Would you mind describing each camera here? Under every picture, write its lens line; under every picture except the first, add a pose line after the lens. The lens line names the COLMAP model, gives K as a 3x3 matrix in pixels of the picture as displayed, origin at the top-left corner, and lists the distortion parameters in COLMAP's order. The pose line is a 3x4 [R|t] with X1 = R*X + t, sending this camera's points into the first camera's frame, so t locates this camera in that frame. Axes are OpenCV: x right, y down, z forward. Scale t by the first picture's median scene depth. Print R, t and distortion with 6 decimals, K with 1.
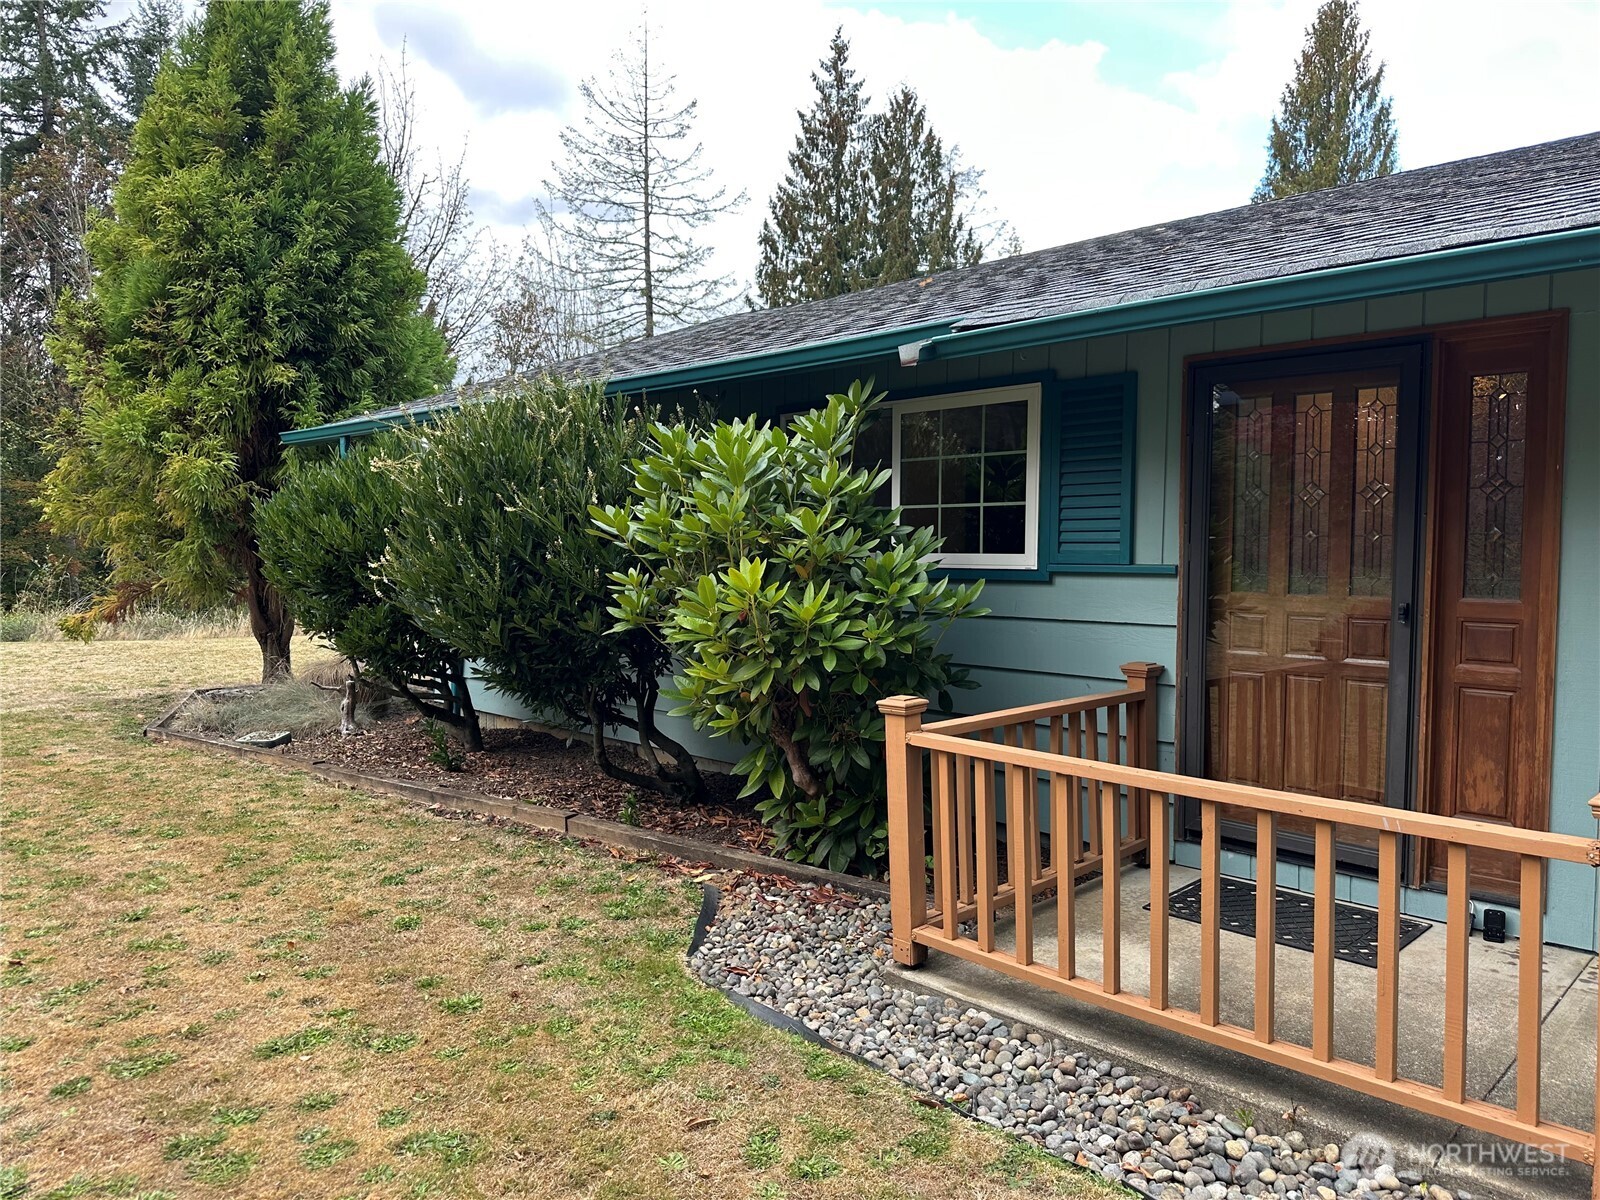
lens RADIAL K [[1114.0, 0, 800.0], [0, 1114.0, 600.0], [0, 0, 1]] dist [0.184911, -0.341680]
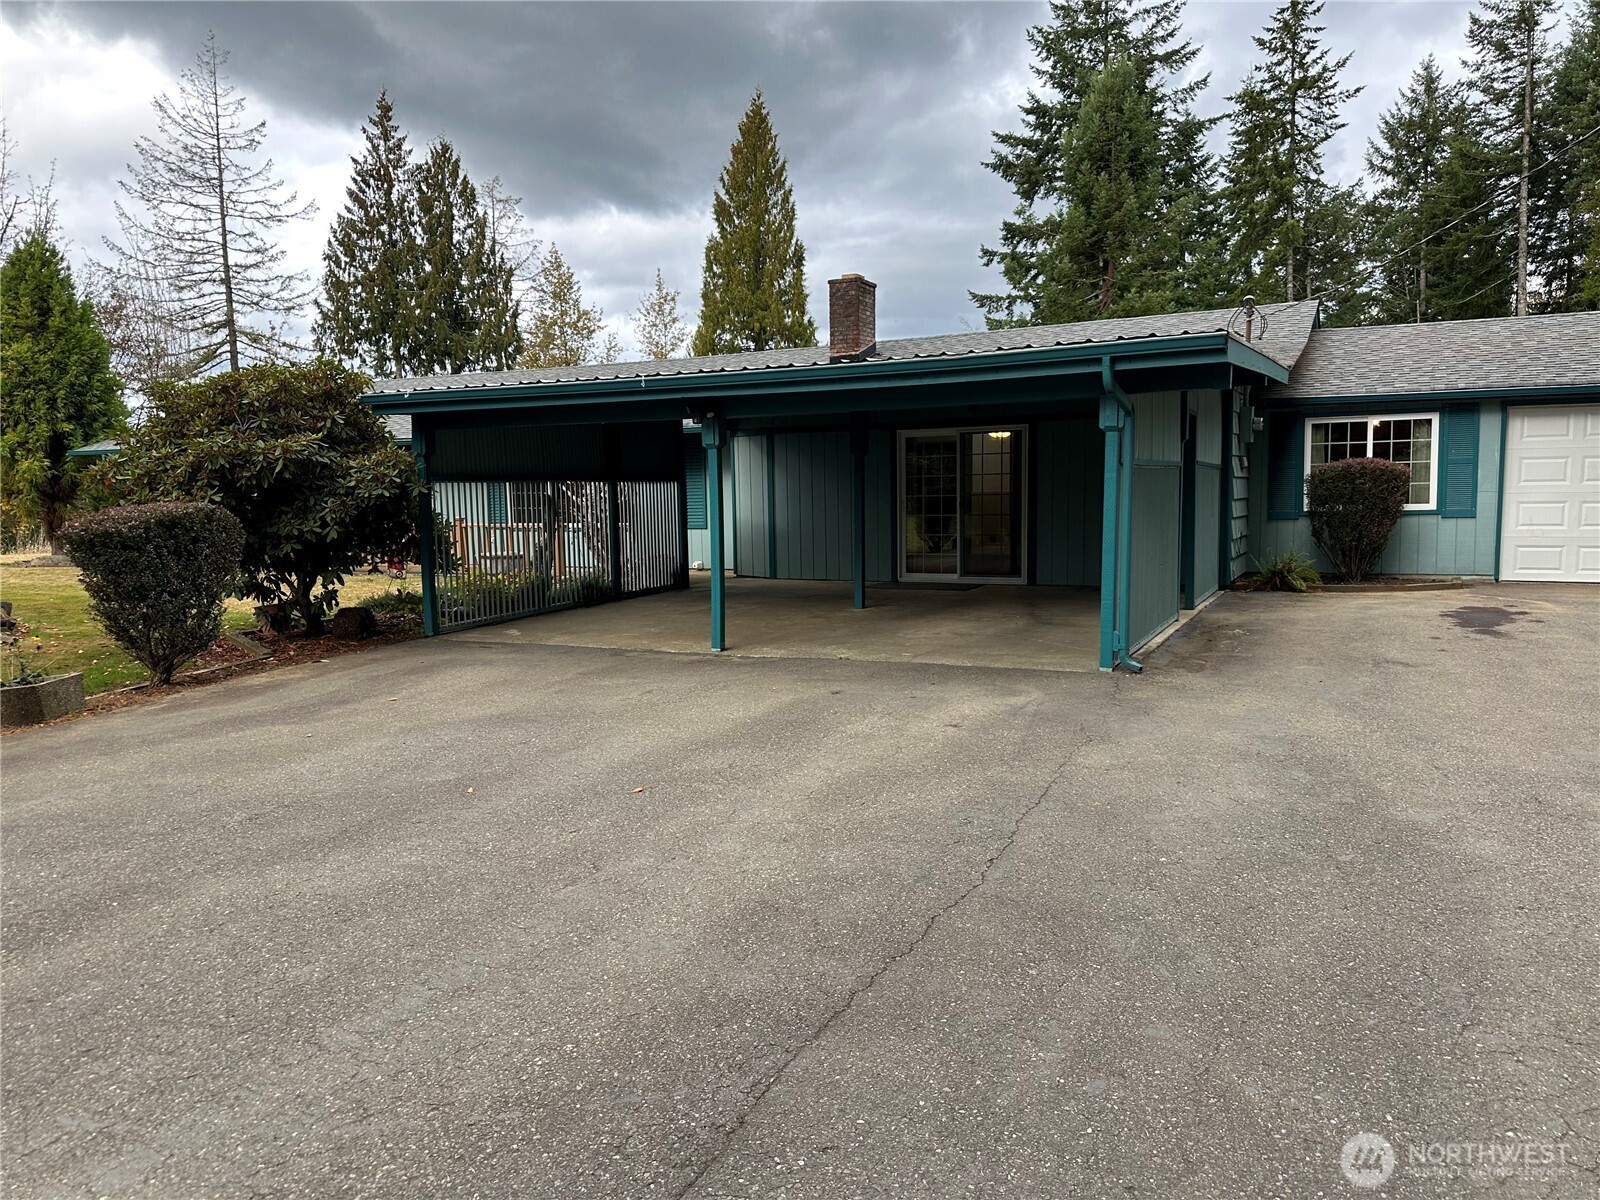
lens RADIAL K [[1119.5, 0, 800.6], [0, 1119.5, 619.2], [0, 0, 1]] dist [-0.002315, -0.001774]
pose [[0.947089, -0.046834, 0.317536, 0.050287], [0.029656, 0.997834, 0.058719, 0.023271], [-0.319599, -0.046195, 0.946426, -0.344243]]
